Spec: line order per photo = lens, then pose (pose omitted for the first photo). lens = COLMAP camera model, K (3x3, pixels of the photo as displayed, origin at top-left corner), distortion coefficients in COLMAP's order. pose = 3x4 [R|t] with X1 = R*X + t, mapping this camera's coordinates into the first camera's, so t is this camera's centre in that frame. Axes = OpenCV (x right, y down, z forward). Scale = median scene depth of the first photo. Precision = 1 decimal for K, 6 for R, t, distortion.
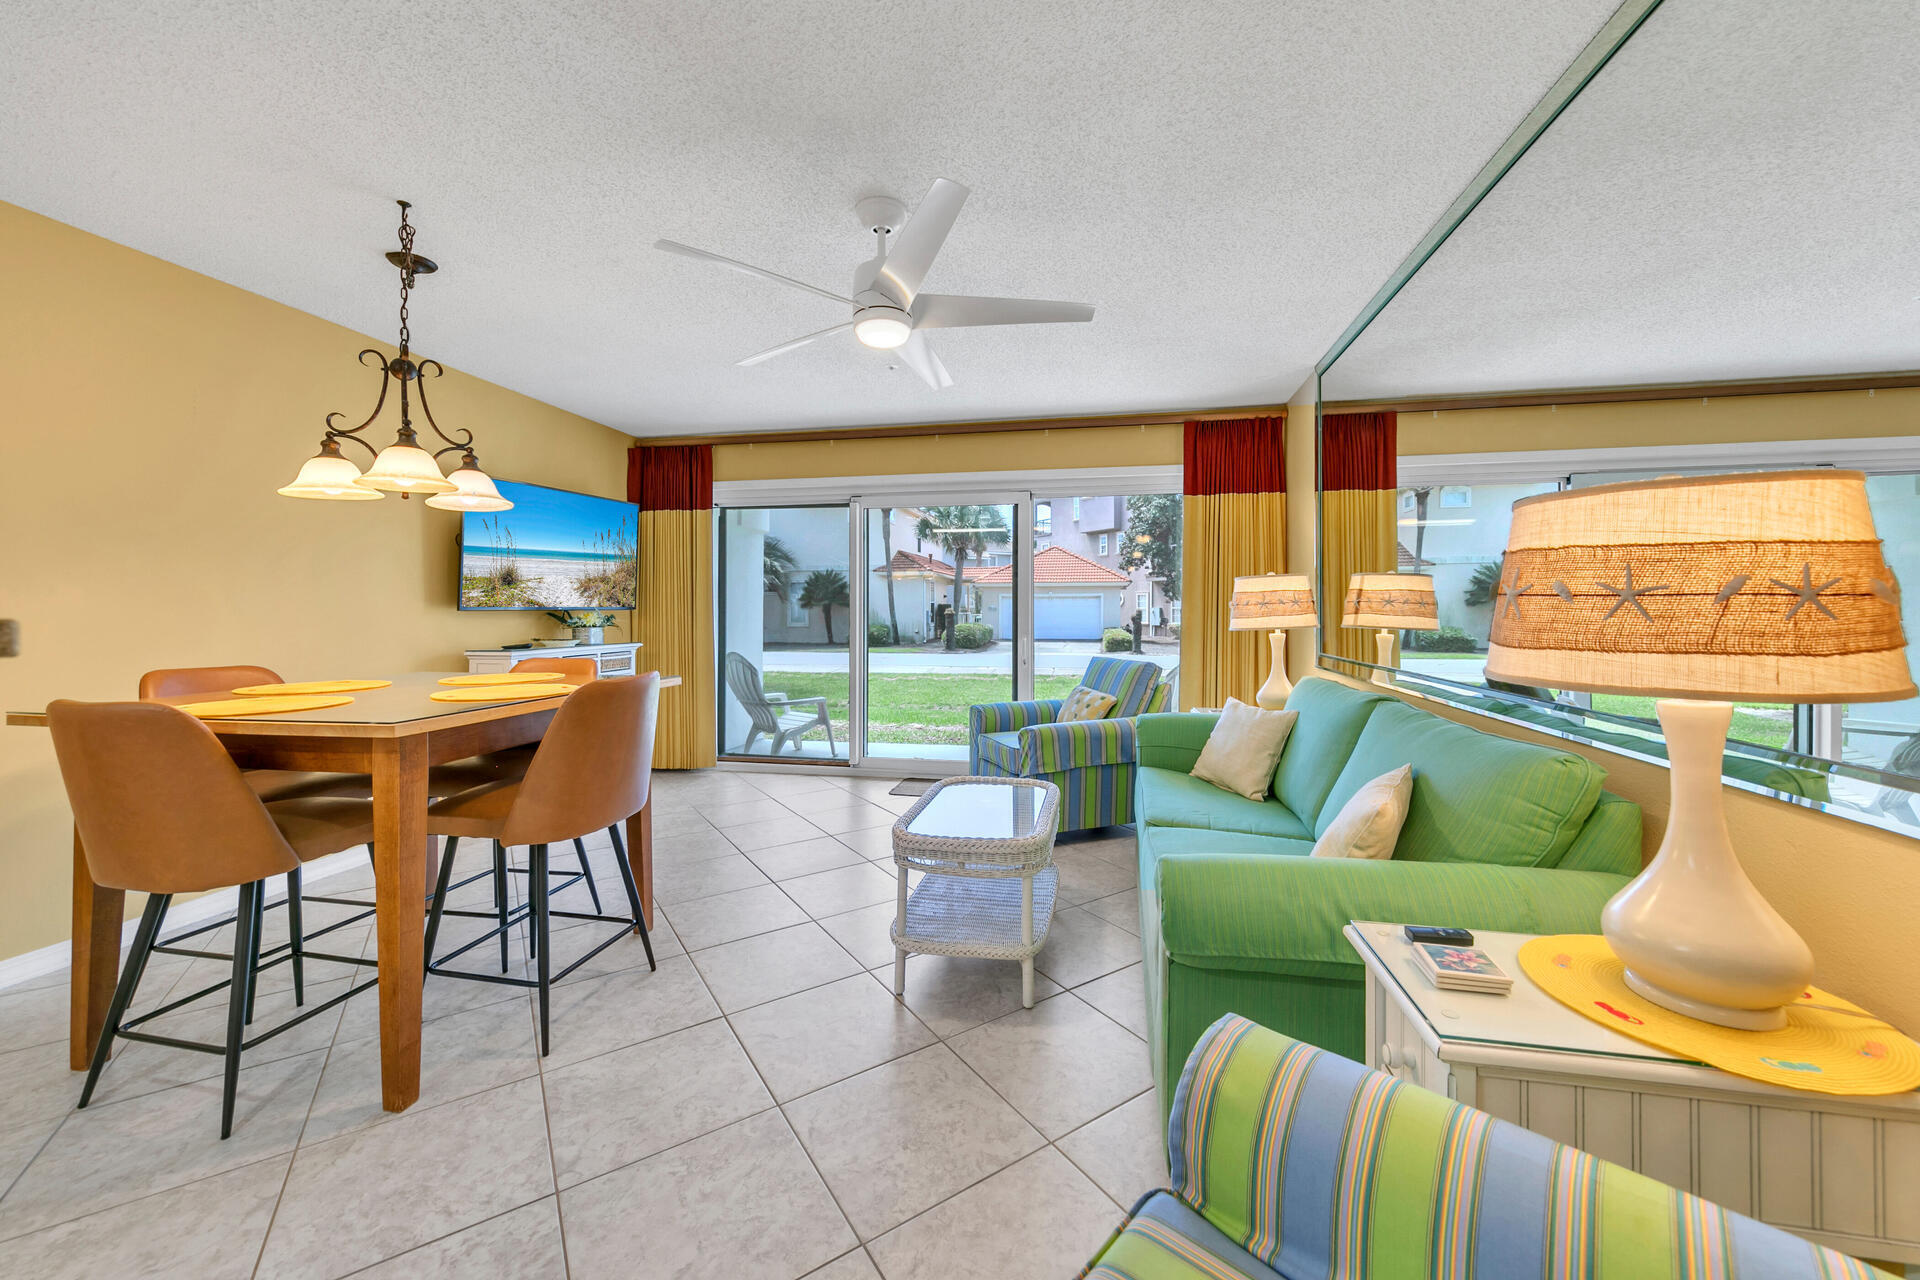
lens RADIAL K [[712.8, 0, 968.3], [0, 712.8, 608.4], [0, 0, 1]] dist [0.009224, -0.001086]
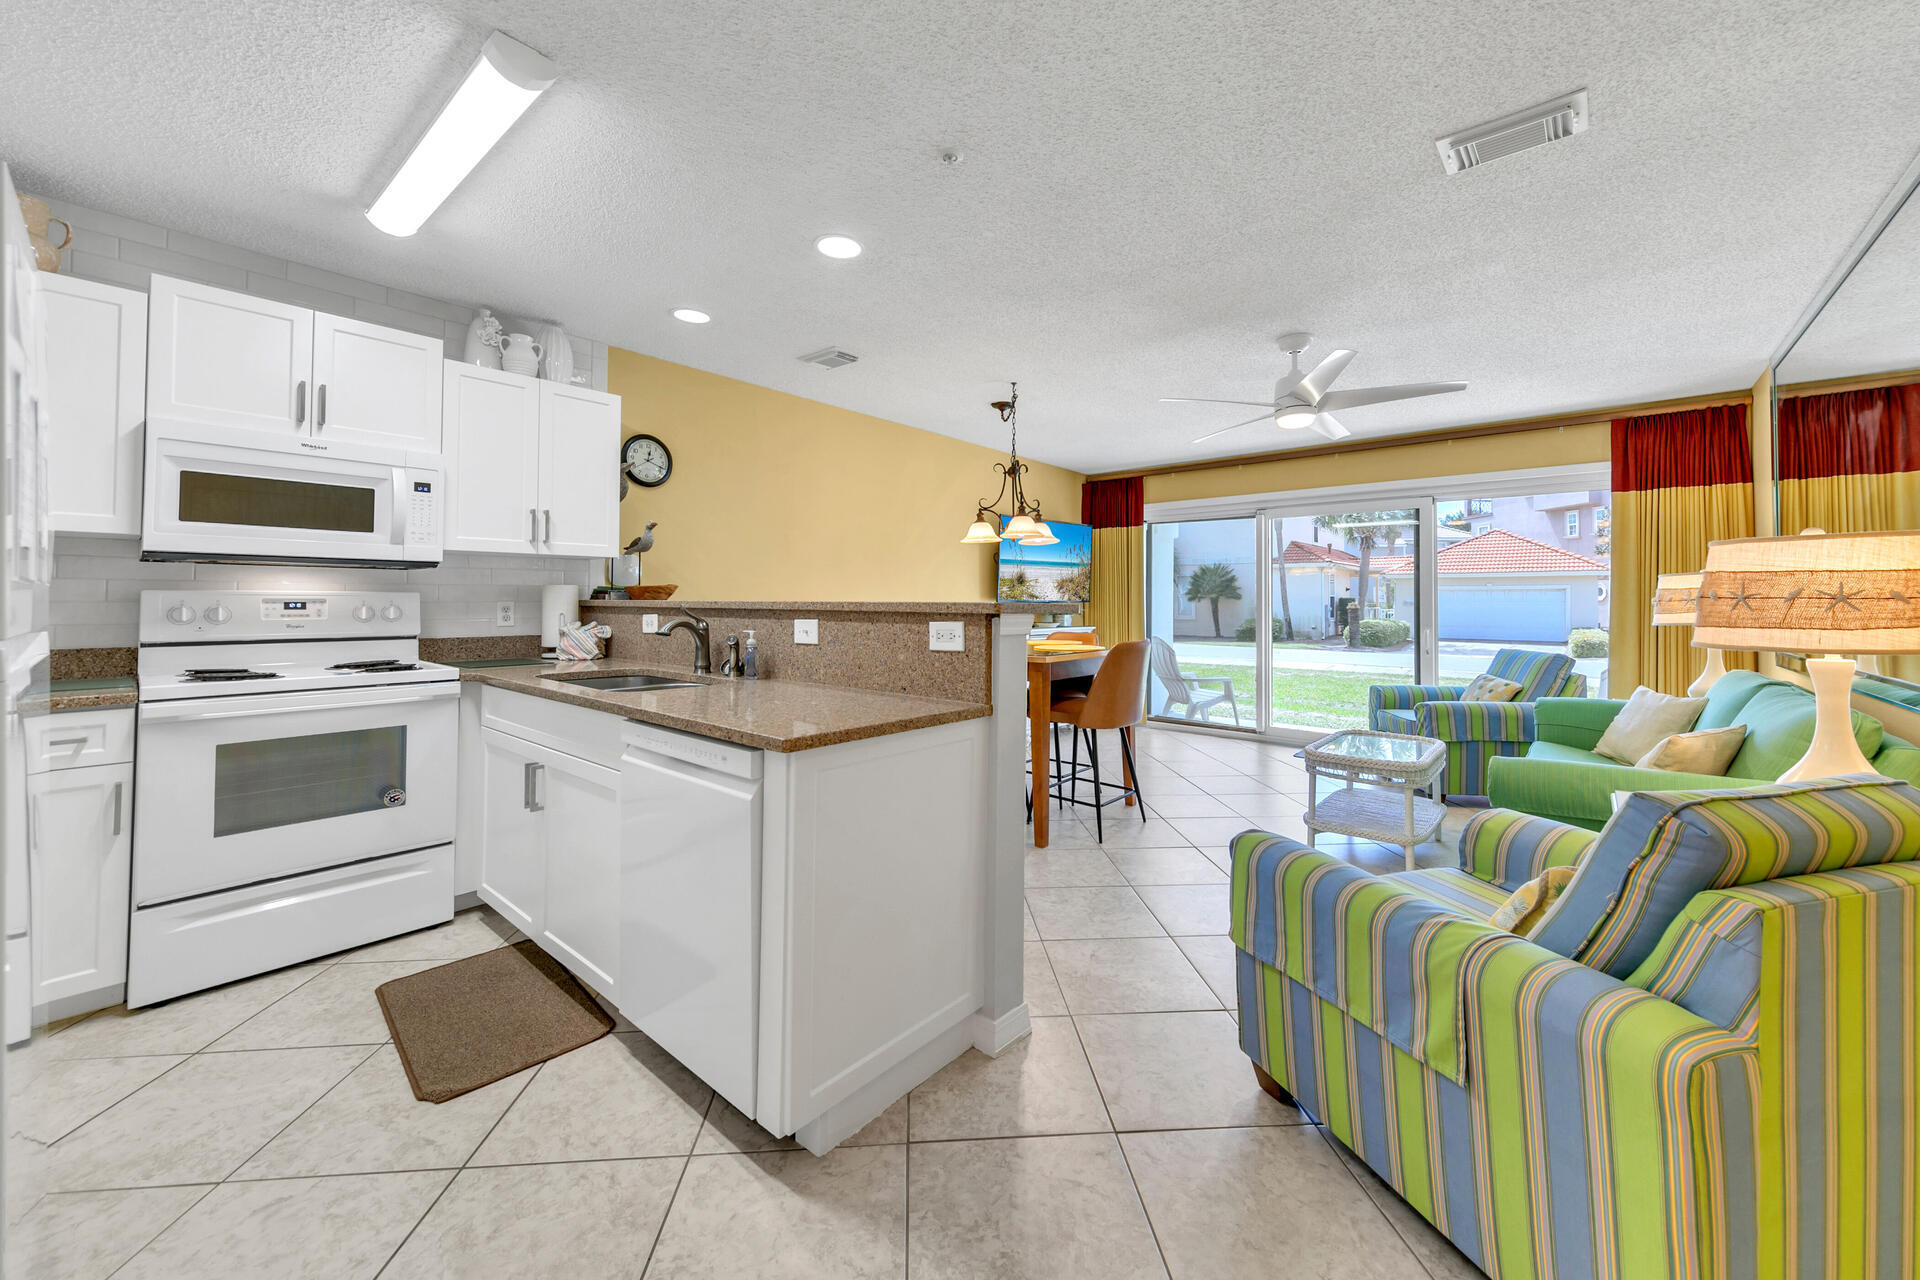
lens RADIAL K [[712.8, 0, 973.8], [0, 712.8, 587.5], [0, 0, 1]] dist [0.009224, -0.001086]
pose [[0.870245, -0.005095, -0.492592, 0.017776], [-0.004443, 0.999825, -0.018191, -0.000564], [0.492599, 0.018019, 0.870070, -0.380002]]
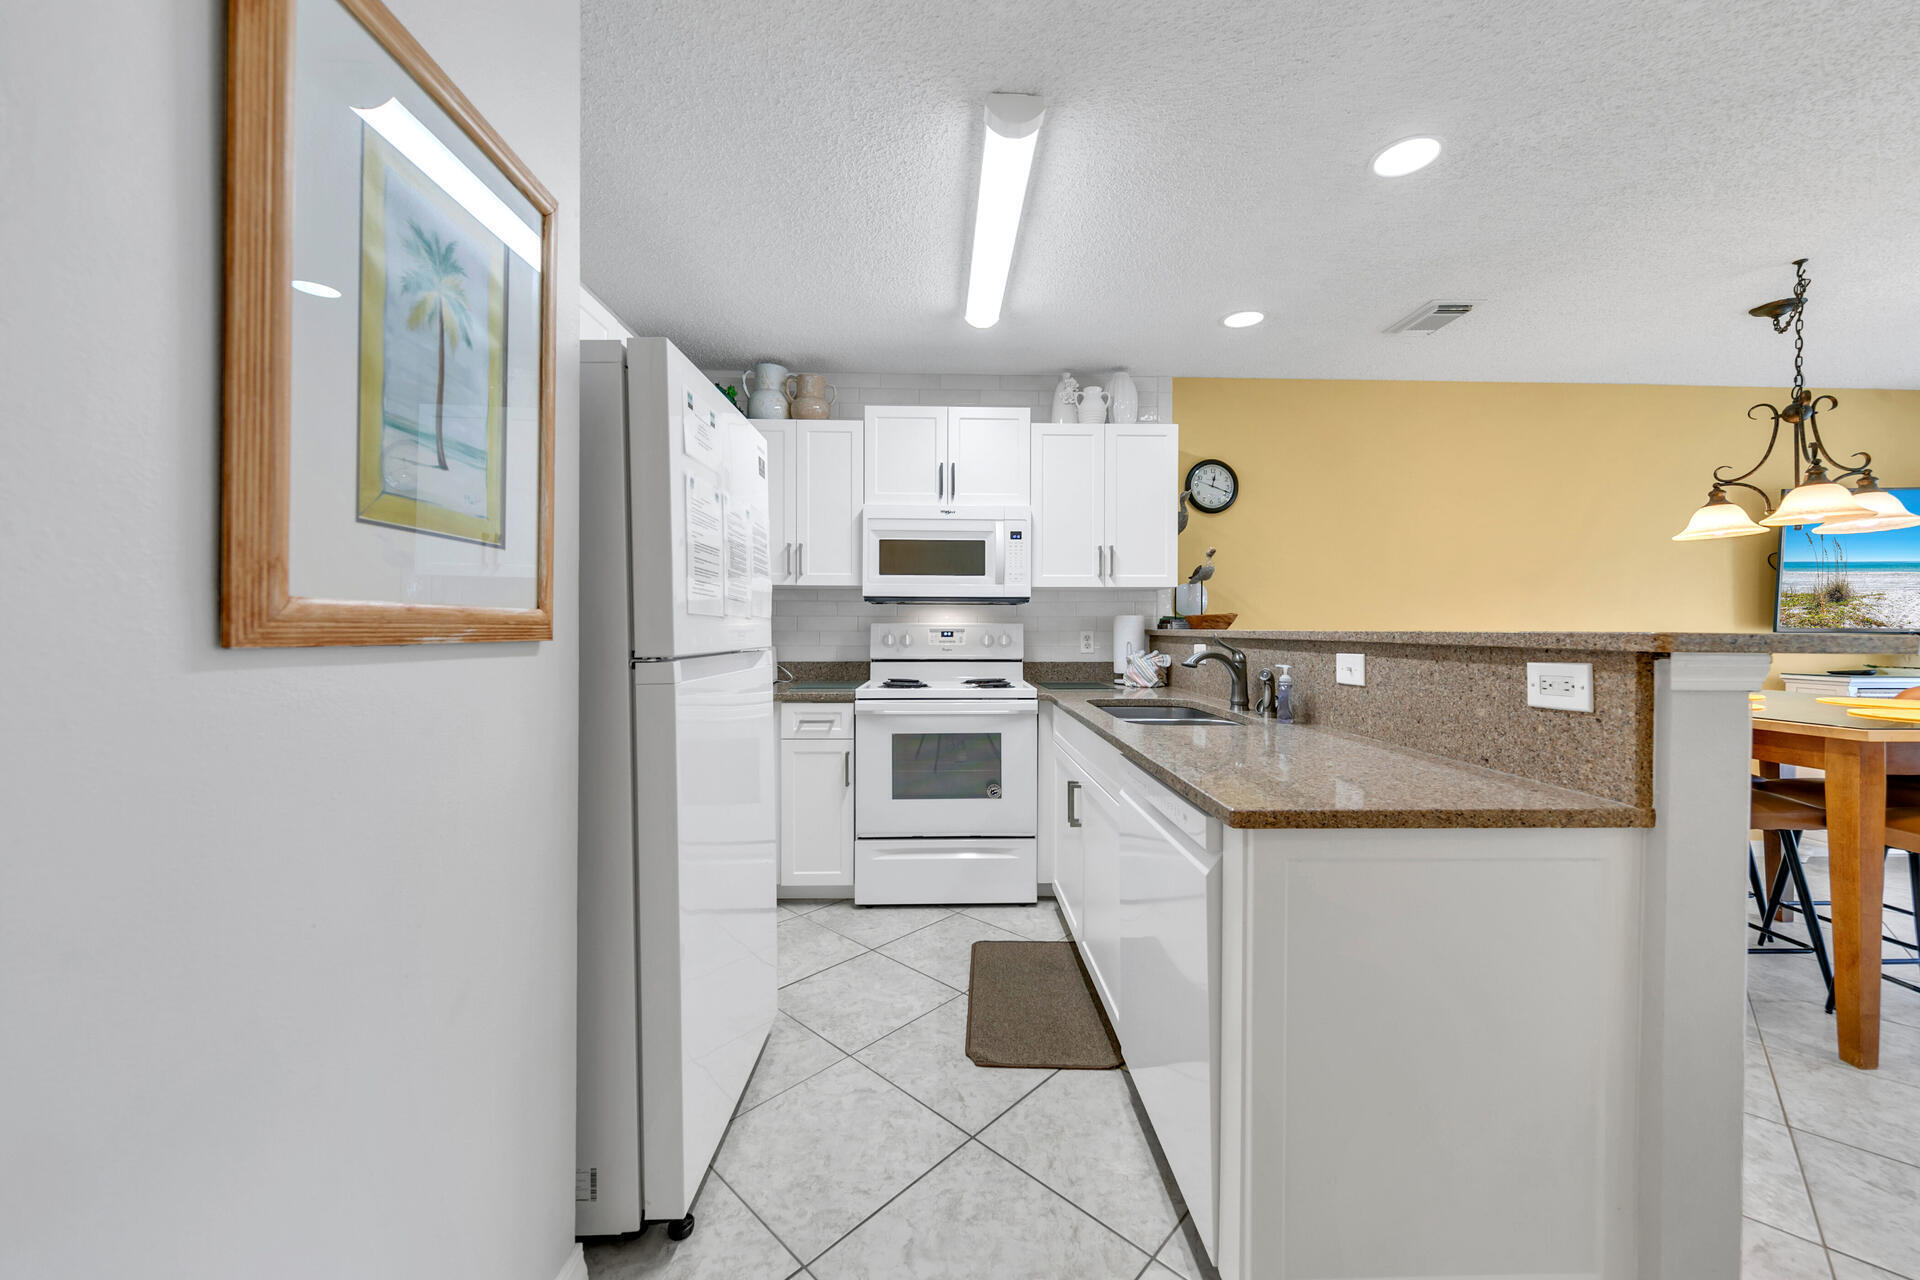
lens RADIAL K [[712.8, 0, 974.2], [0, 712.8, 632.6], [0, 0, 1]] dist [0.009224, -0.001086]
pose [[0.224083, 0.006816, -0.974546, 0.005464], [-0.001688, 0.999977, 0.006606, -0.000700], [0.974569, 0.000165, 0.224089, -0.280269]]
